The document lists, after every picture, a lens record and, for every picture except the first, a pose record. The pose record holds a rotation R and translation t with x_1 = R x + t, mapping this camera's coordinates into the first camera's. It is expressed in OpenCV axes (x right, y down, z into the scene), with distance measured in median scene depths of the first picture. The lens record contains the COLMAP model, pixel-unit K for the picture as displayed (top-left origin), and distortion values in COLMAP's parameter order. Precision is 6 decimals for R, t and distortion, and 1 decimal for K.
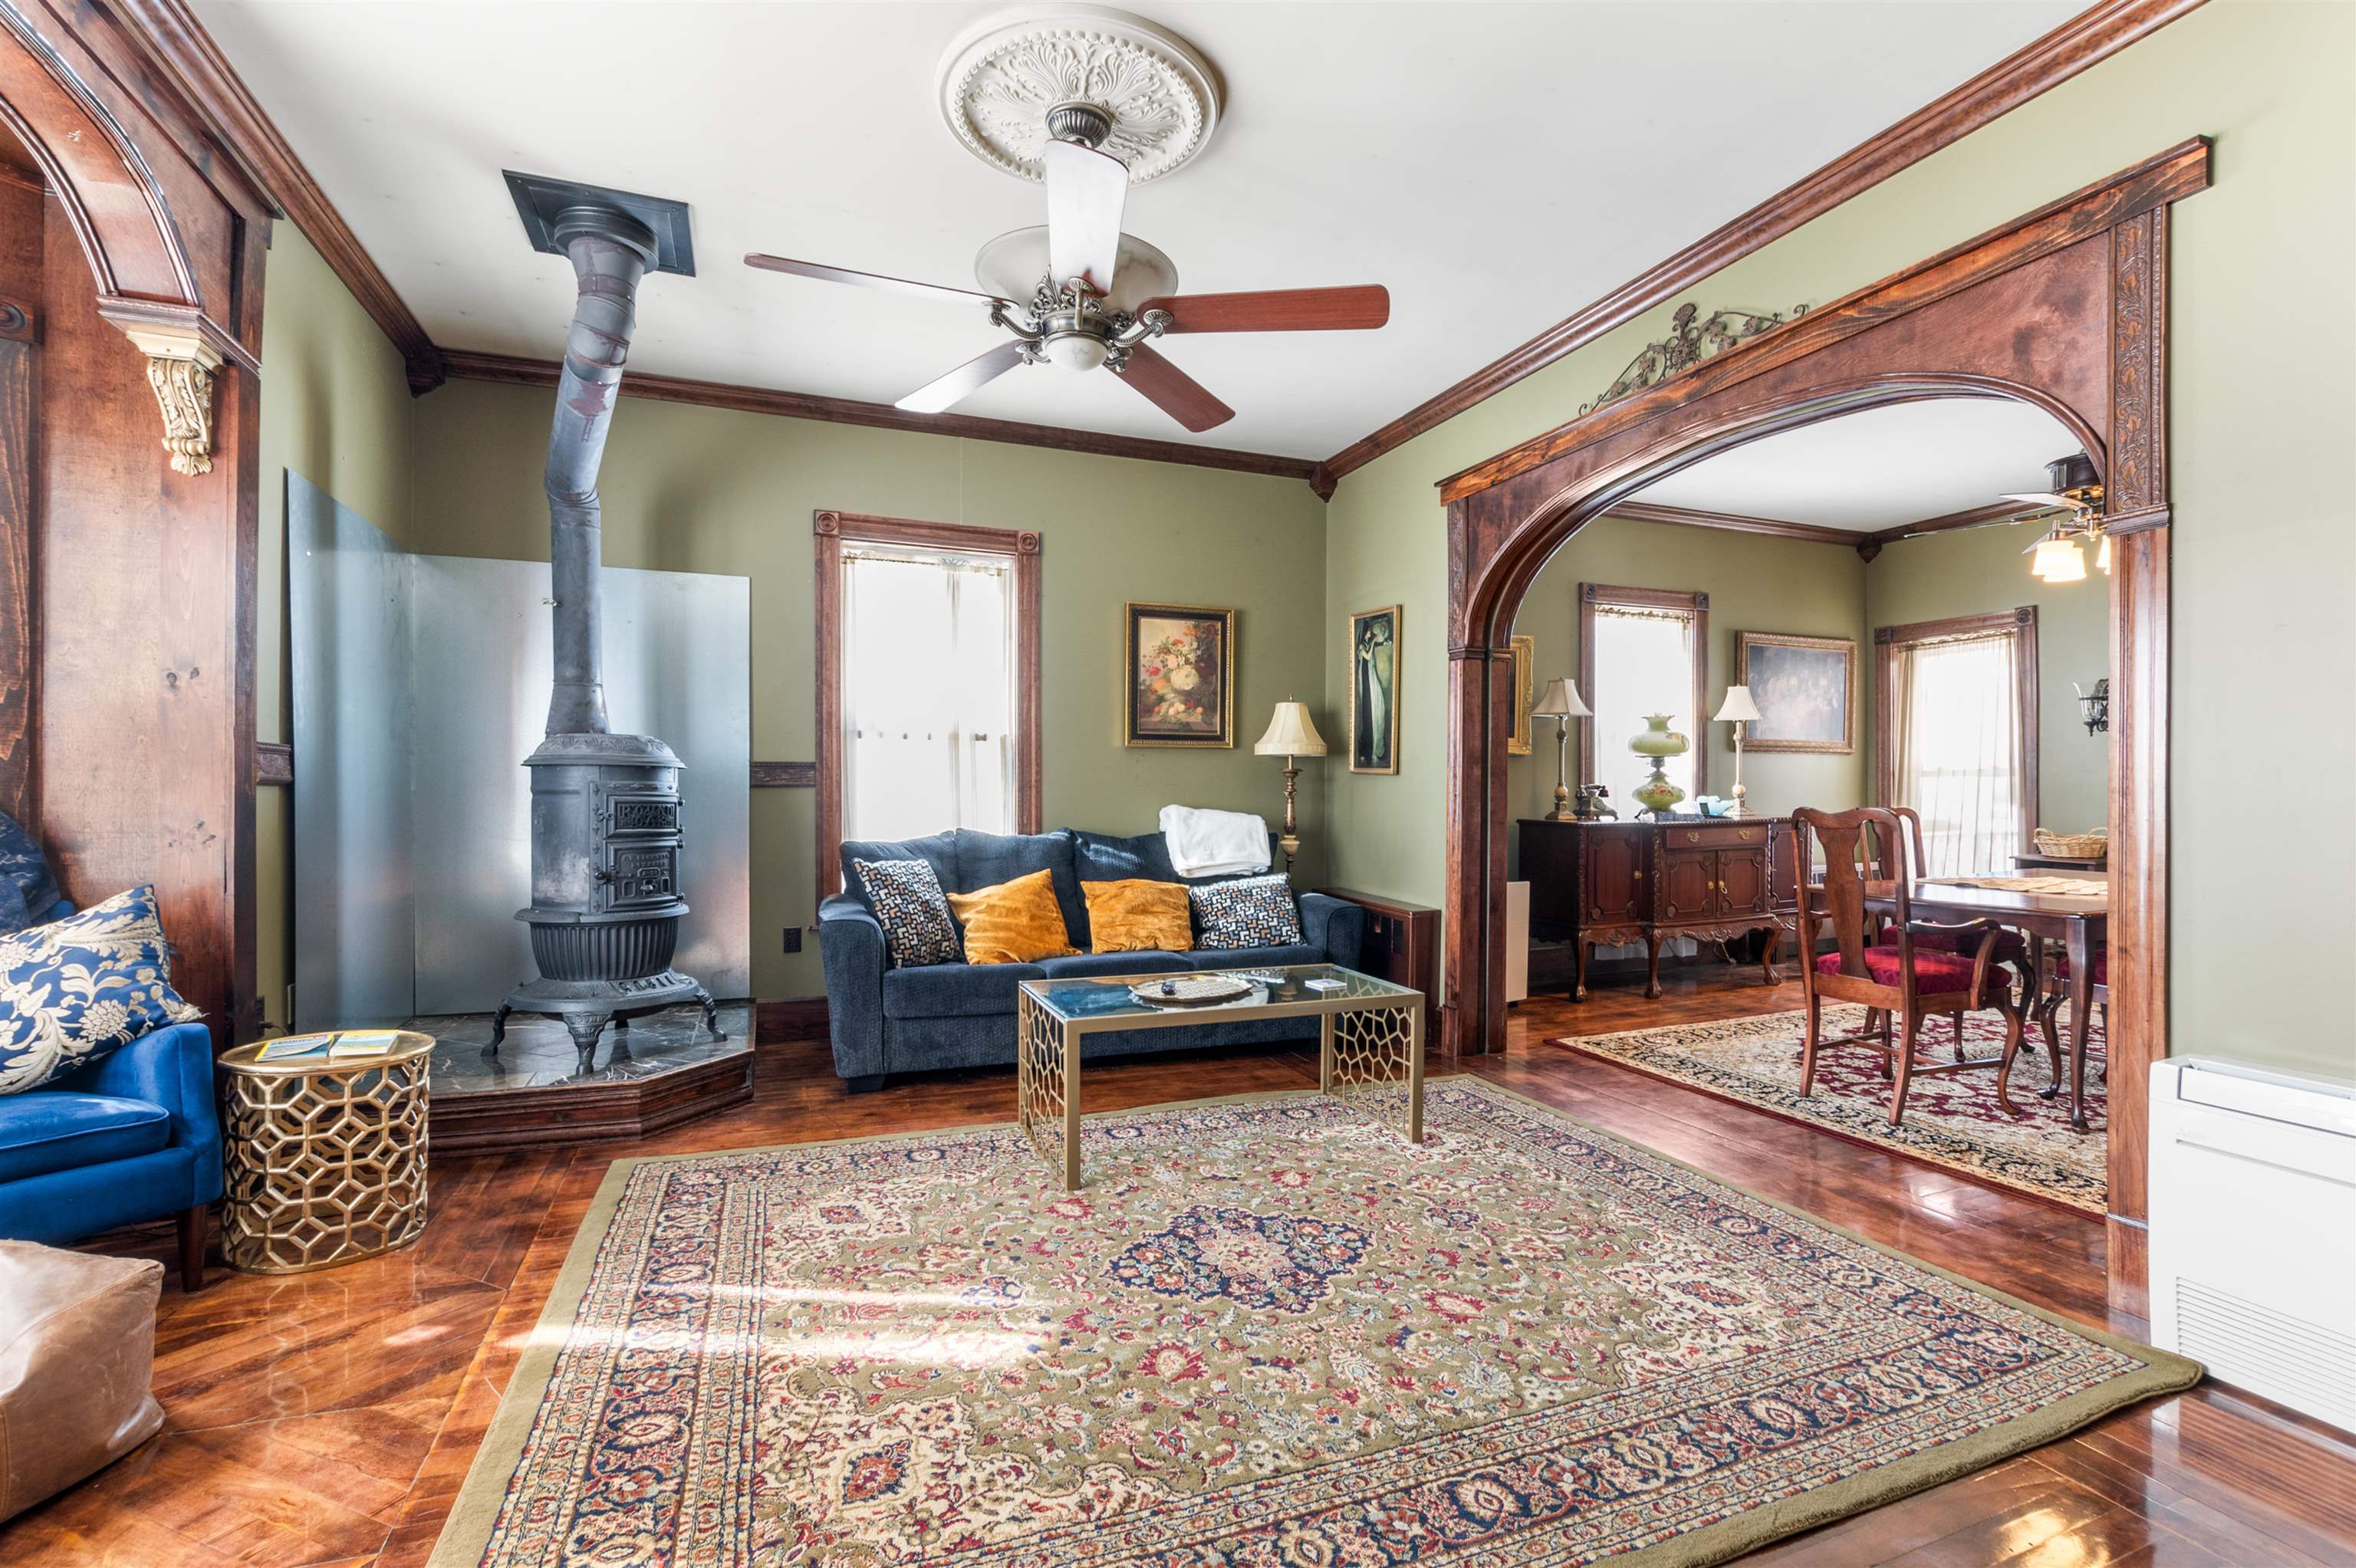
lens RADIAL K [[1072.8, 0, 1178.0], [0, 1072.8, 784.0], [0, 0, 1]] dist [-0.028305, 0.000605]
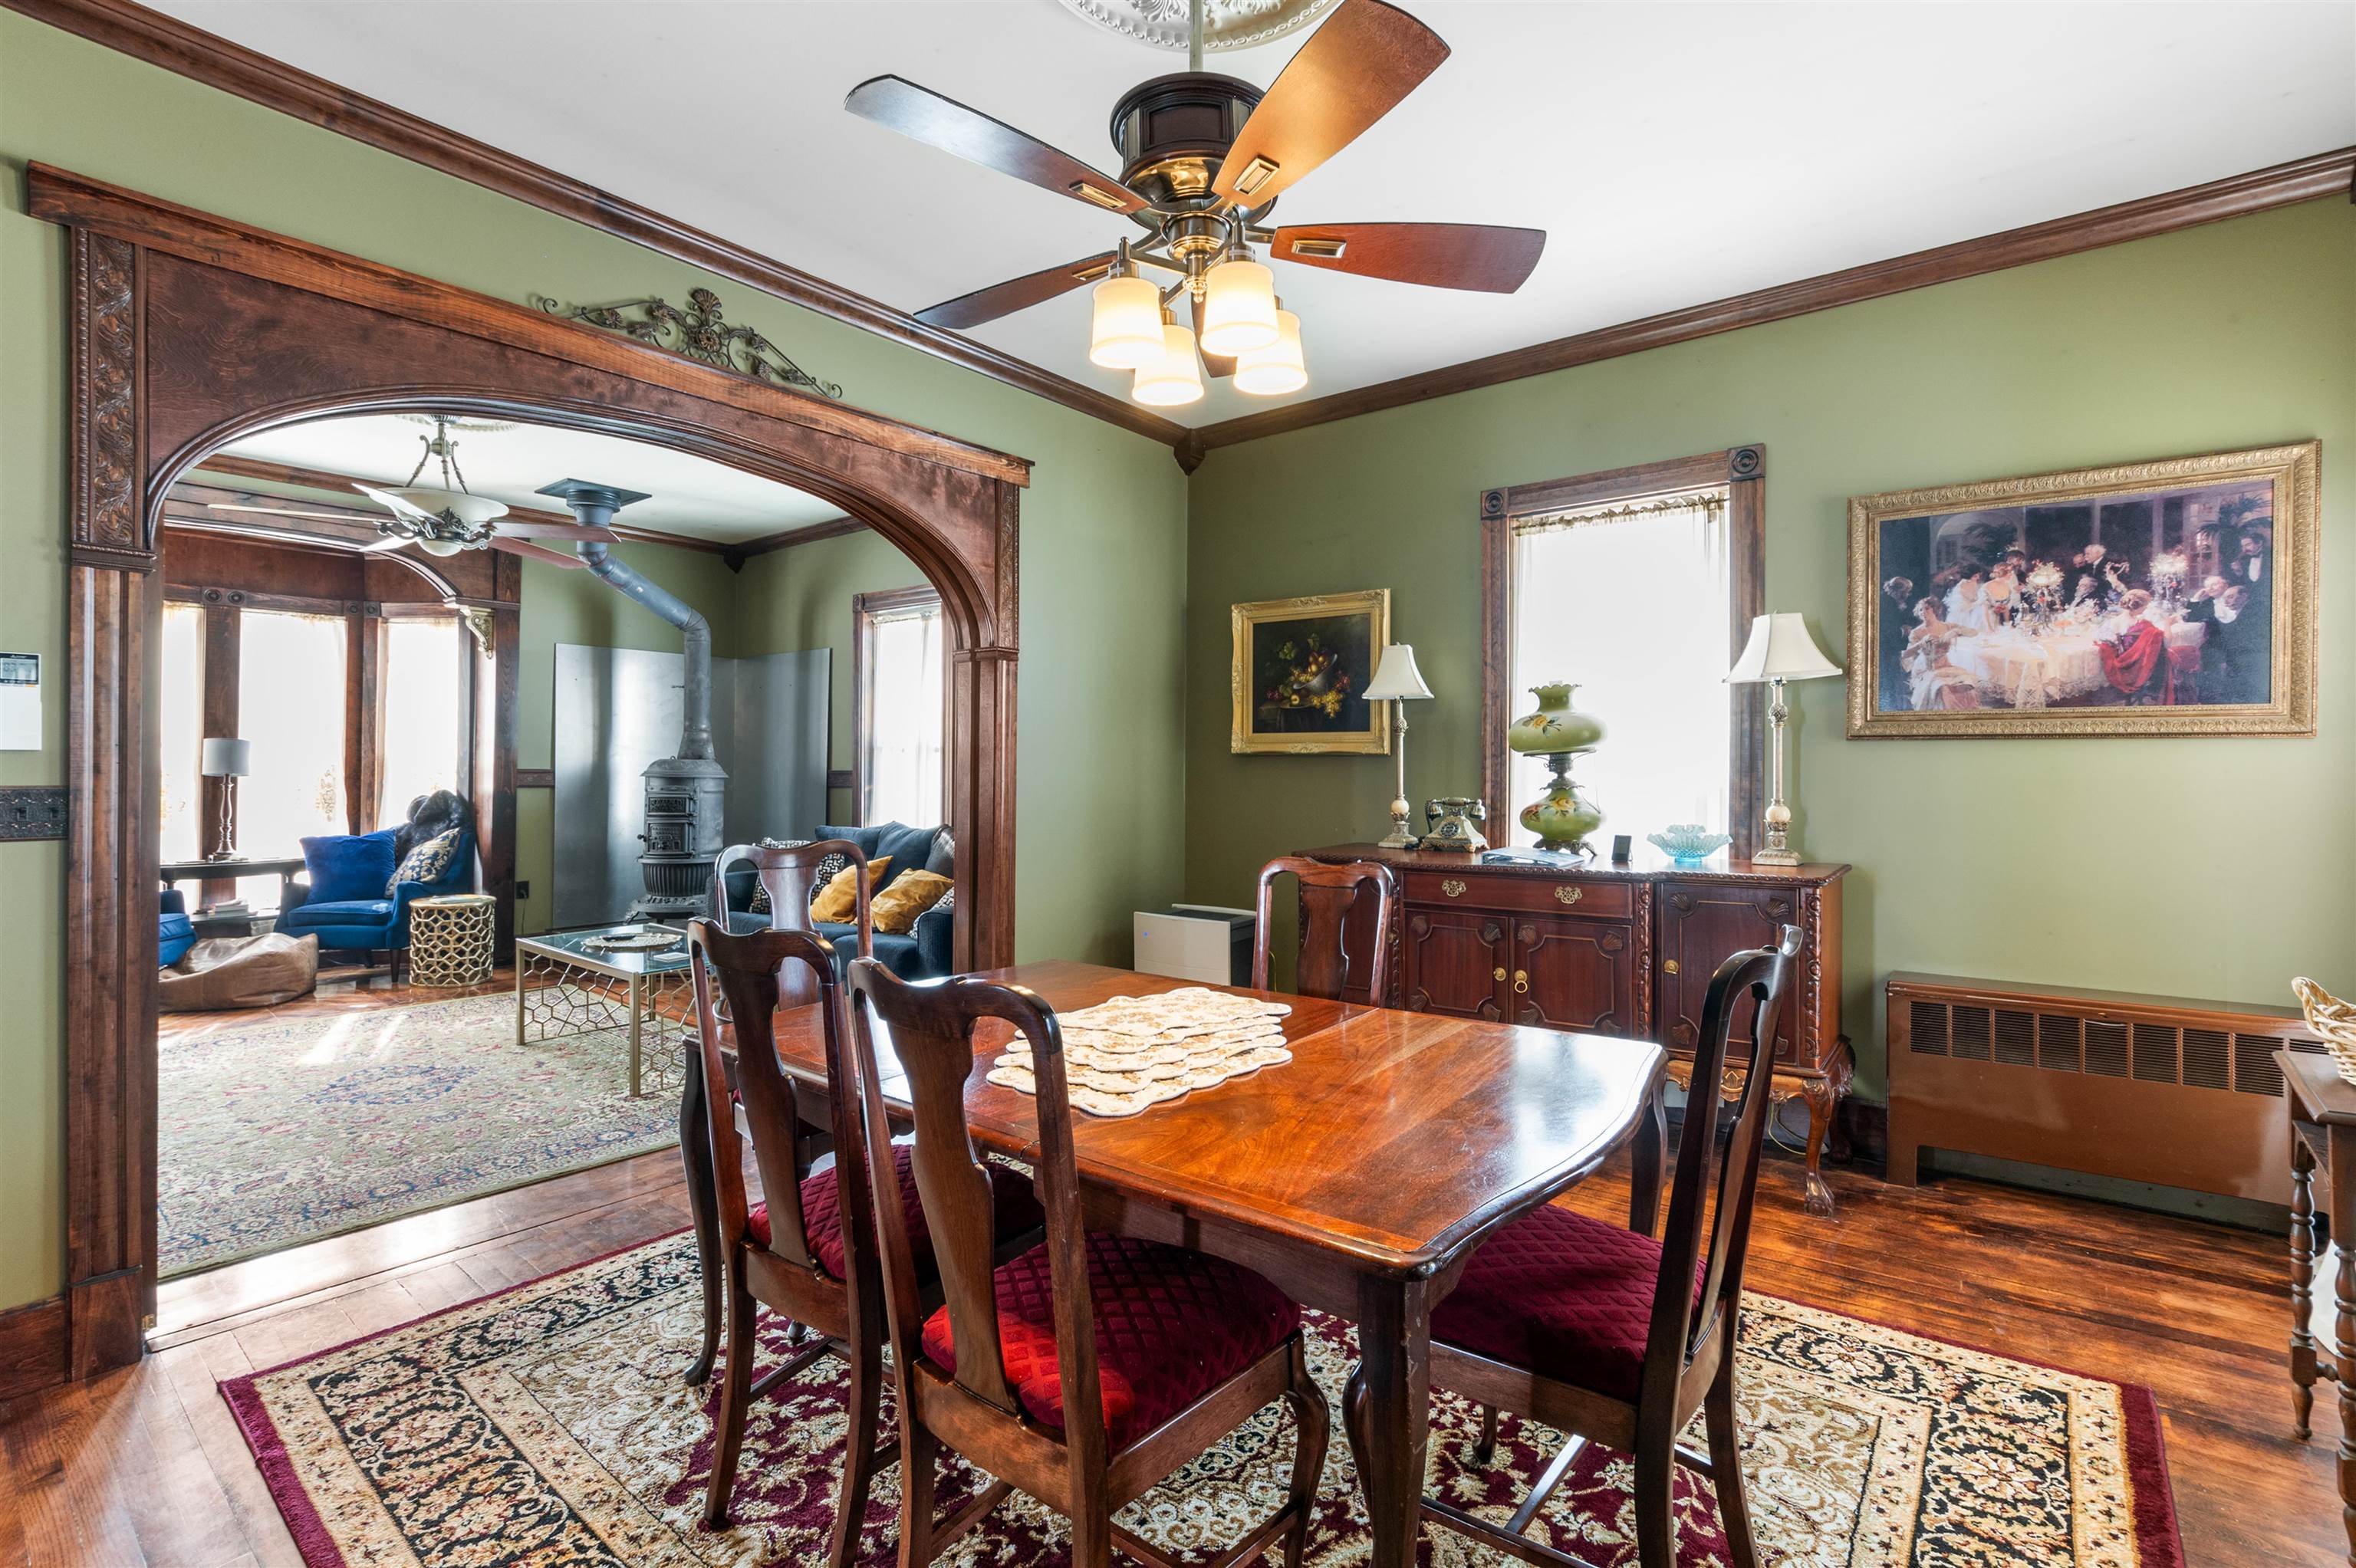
lens RADIAL K [[1041.3, 0, 1202.6], [0, 1041.3, 802.2], [0, 0, 1]] dist [-0.028838, 0.000664]
pose [[0.517125, 0.027689, -0.855462, 2.189244], [0.003083, 0.999410, 0.034212, -0.050696], [0.855904, -0.020330, 0.516734, 1.347488]]
